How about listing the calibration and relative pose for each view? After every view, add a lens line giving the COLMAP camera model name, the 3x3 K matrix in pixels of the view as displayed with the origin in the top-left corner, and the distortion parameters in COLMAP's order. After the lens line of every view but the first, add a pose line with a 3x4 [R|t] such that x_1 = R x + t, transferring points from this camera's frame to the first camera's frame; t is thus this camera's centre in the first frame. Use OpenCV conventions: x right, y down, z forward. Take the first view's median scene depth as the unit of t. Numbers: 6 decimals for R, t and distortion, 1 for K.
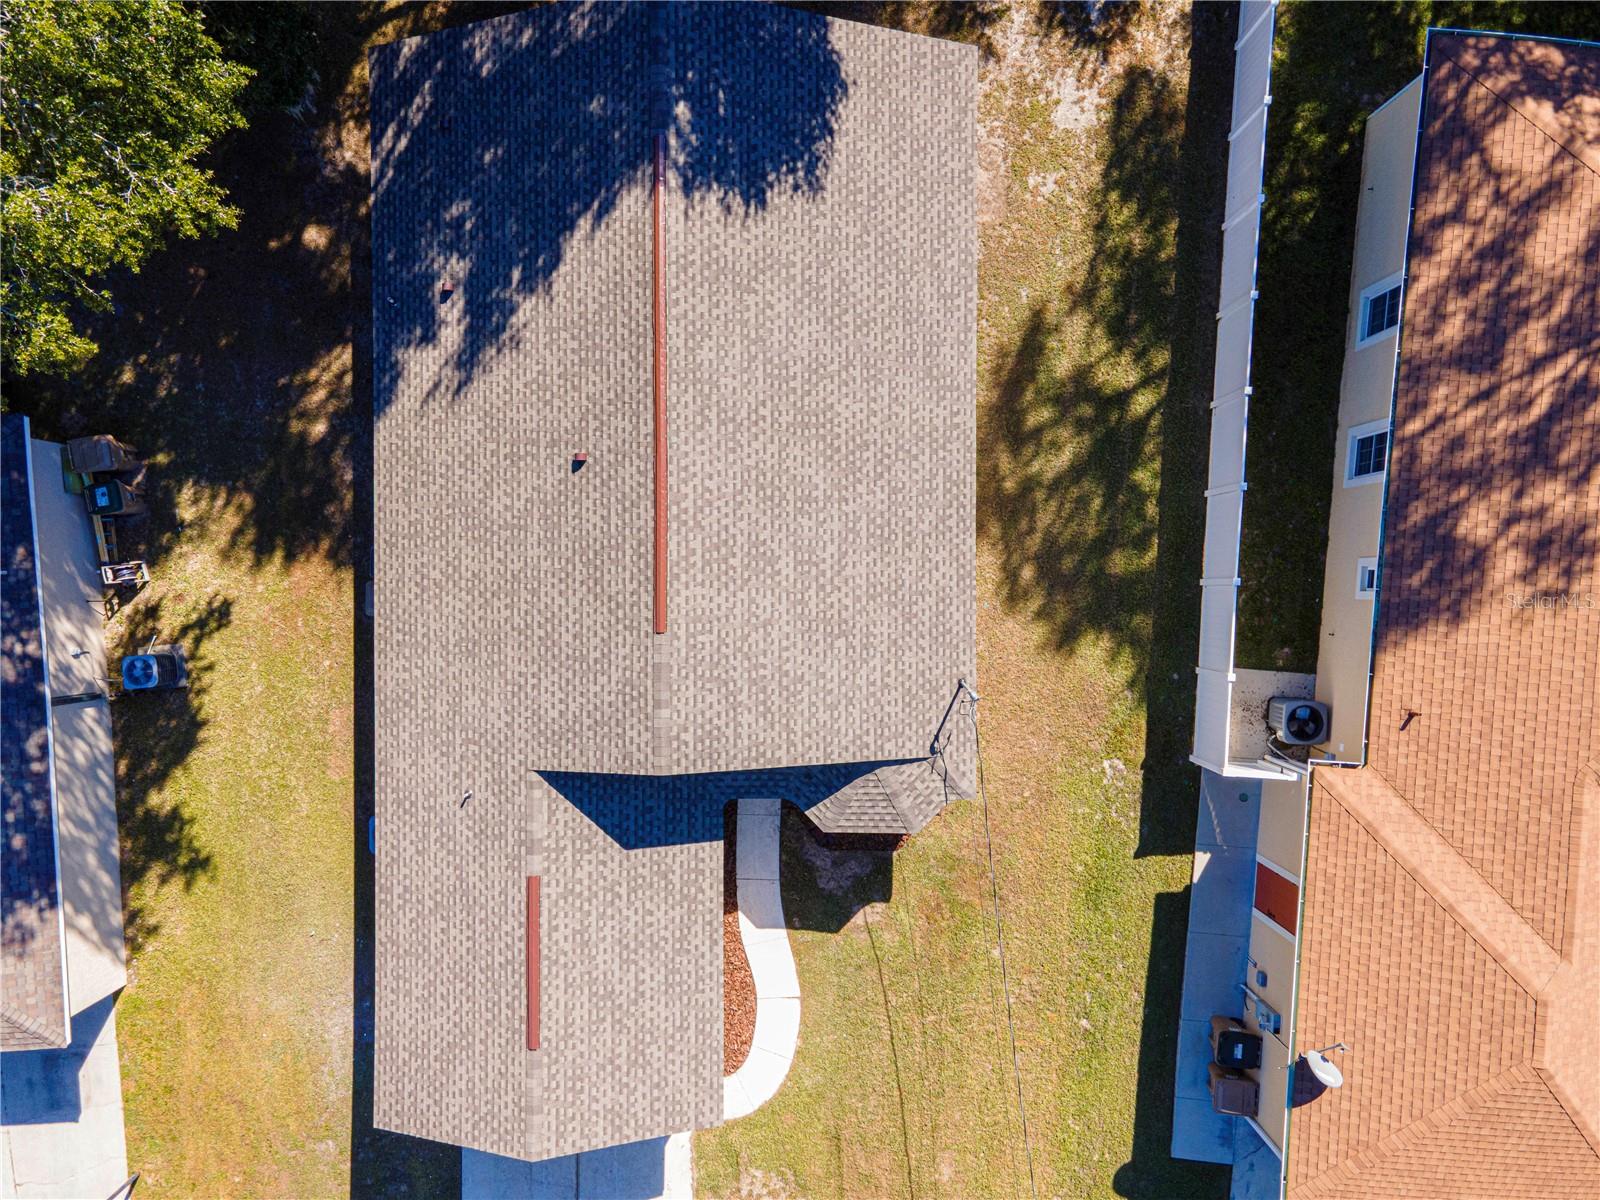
lens RADIAL K [[1167.8, 0, 799.8], [0, 1167.8, 572.1], [0, 0, 1]] dist [-0.005609, -0.000881]
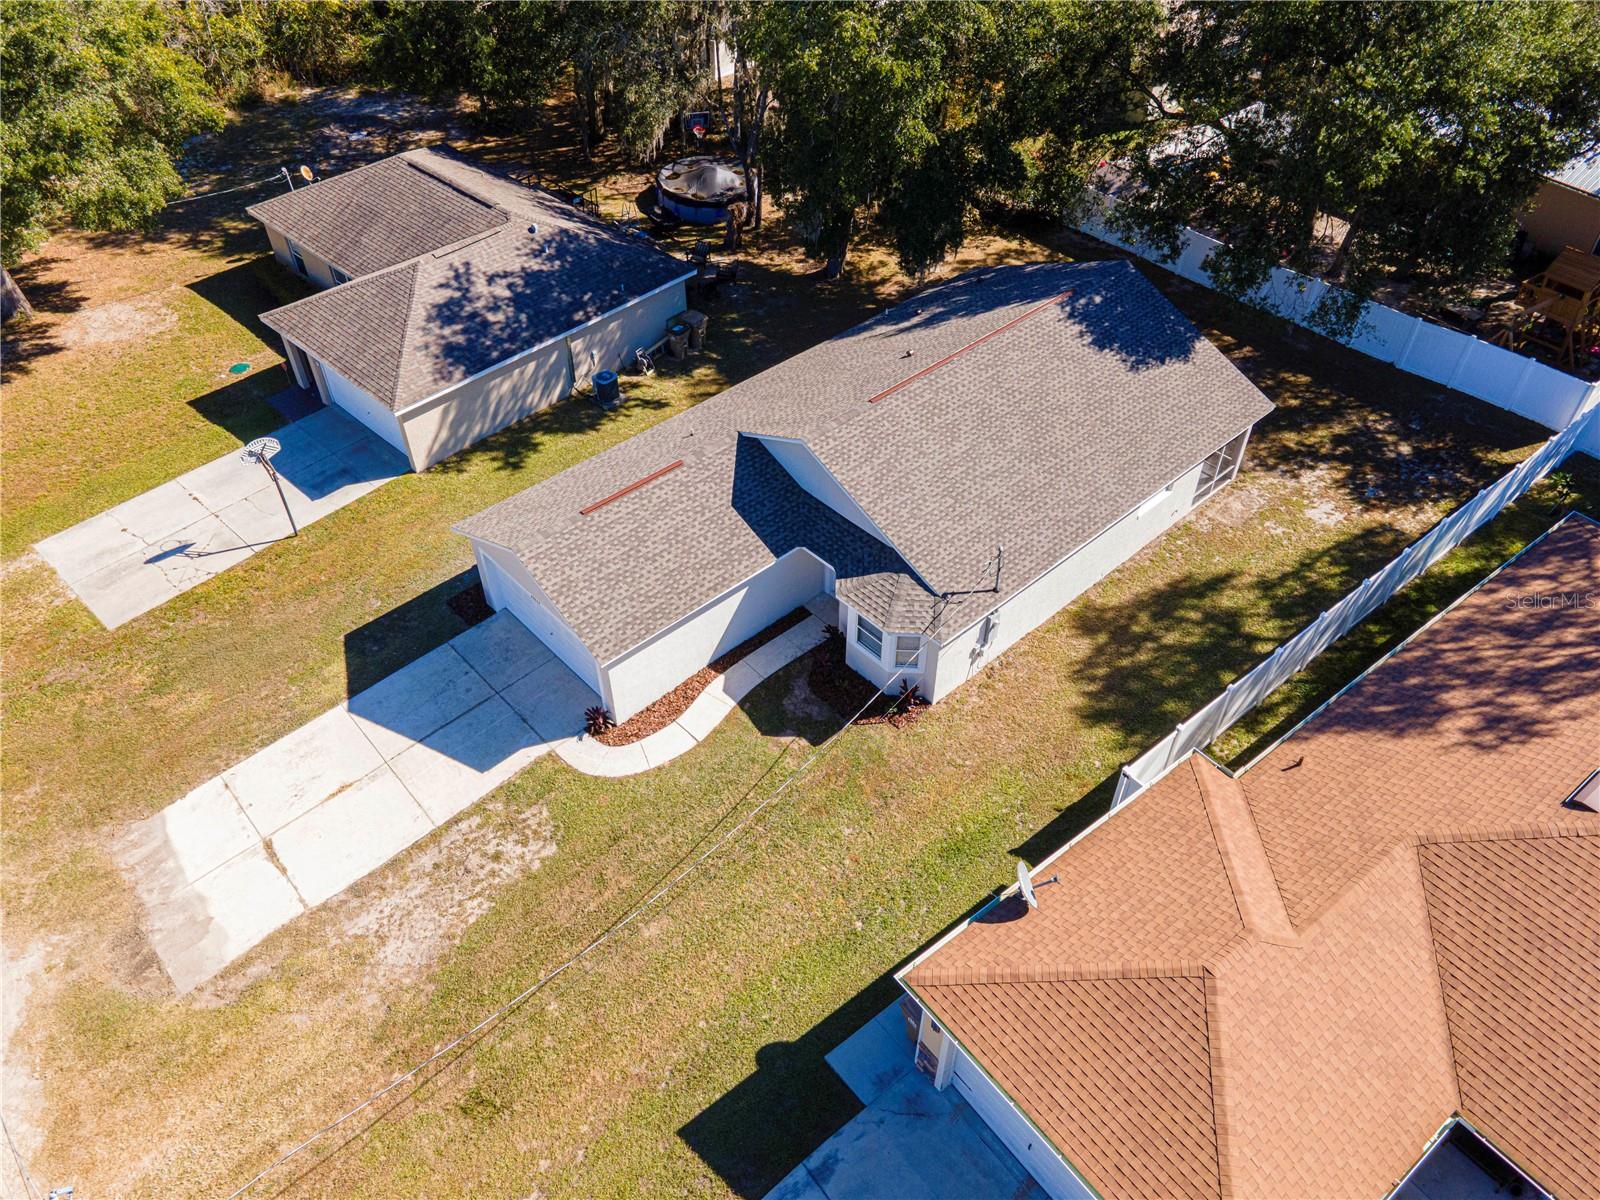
lens RADIAL K [[1172.2, 0, 800.0], [0, 1172.2, 600.0], [0, 0, 1]] dist [-0.009515, 0.043066]
pose [[0.671892, 0.491836, -0.553767, 0.630411], [-0.740382, 0.466099, -0.484341, 0.781224], [0.019894, 0.735424, 0.677315, 0.130080]]
